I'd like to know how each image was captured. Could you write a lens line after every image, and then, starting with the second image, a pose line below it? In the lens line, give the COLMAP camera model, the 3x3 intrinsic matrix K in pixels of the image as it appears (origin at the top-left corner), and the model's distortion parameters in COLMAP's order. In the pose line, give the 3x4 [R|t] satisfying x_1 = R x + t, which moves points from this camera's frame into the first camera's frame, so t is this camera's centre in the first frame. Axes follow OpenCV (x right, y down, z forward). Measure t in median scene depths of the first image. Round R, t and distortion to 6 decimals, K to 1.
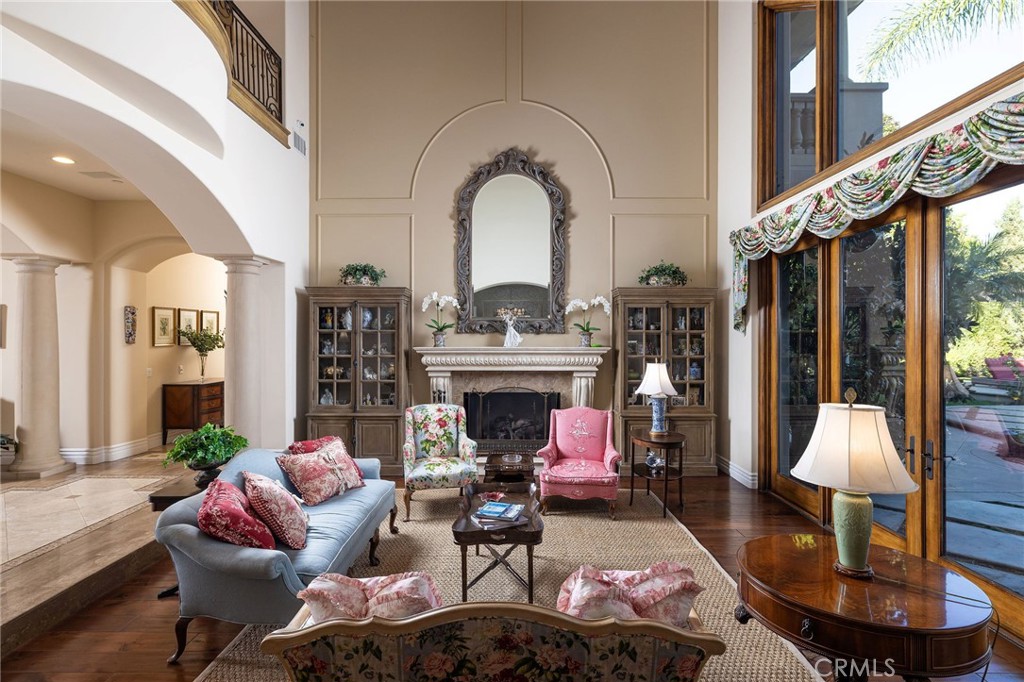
lens RADIAL K [[514.1, 0, 512.0], [0, 514.1, 341.0], [0, 0, 1]] dist [-0.010002, -0.000848]
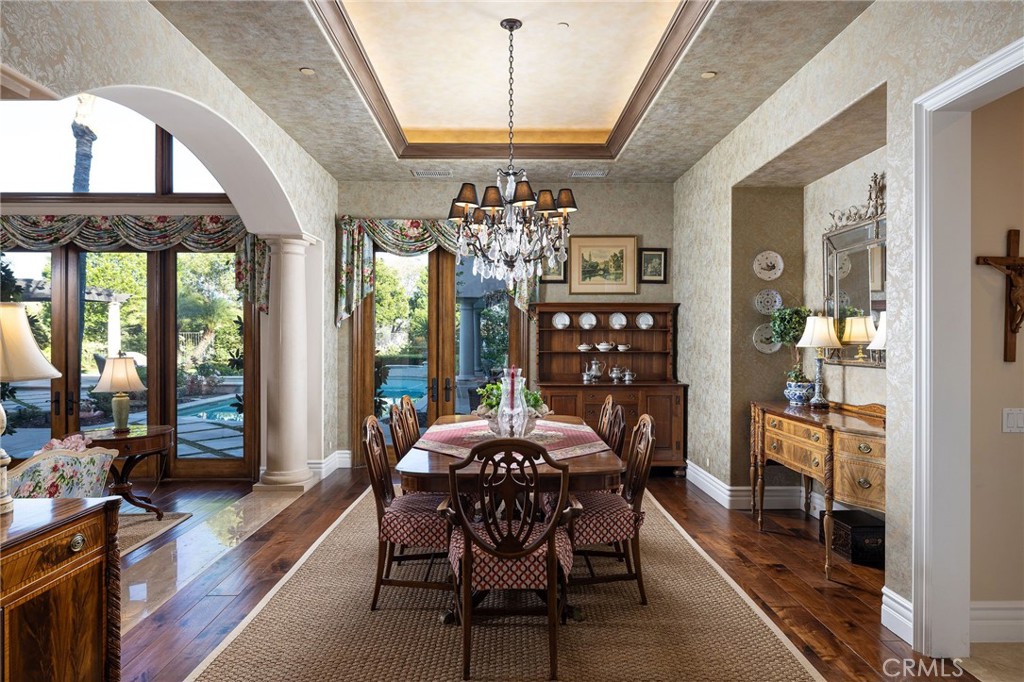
lens RADIAL K [[598.3, 0, 512.0], [0, 598.3, 341.0], [0, 0, 1]] dist [-0.002757, 0.001178]
pose [[-0.013932, -0.005309, 0.999889, -1.234711], [0.001187, 0.999985, 0.005327, 0.022129], [-0.999902, 0.001261, -0.013925, -0.426892]]
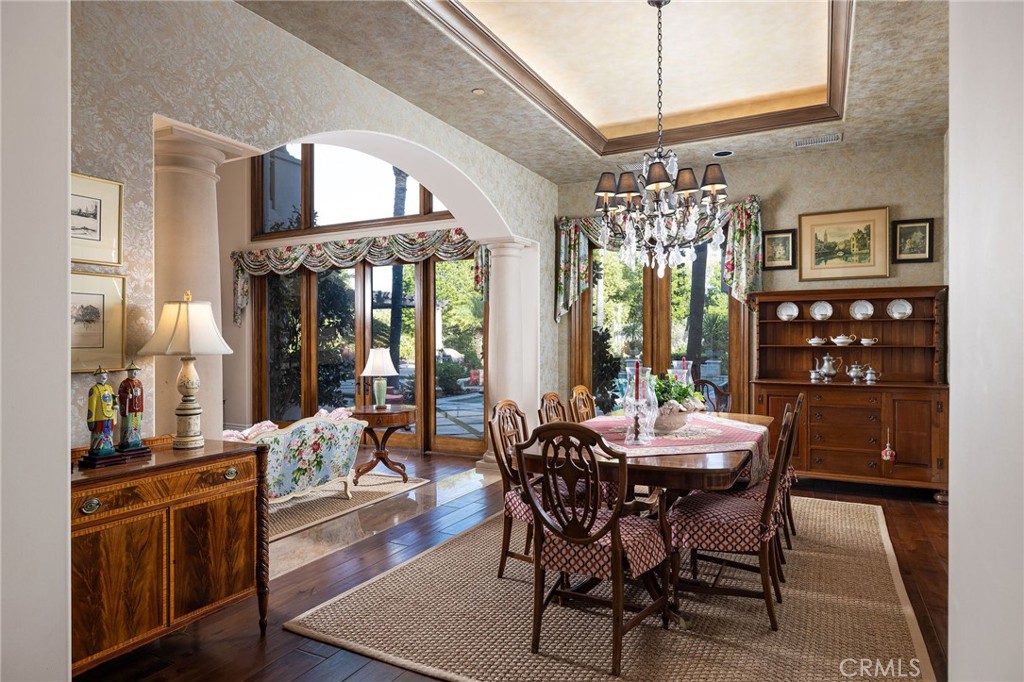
lens RADIAL K [[598.3, 0, 512.0], [0, 598.3, 341.0], [0, 0, 1]] dist [-0.002757, 0.001178]
pose [[0.462016, -0.006704, 0.886846, -1.187027], [0.005179, 0.999975, 0.004861, 0.040904], [-0.886857, 0.002347, 0.462039, -0.721943]]
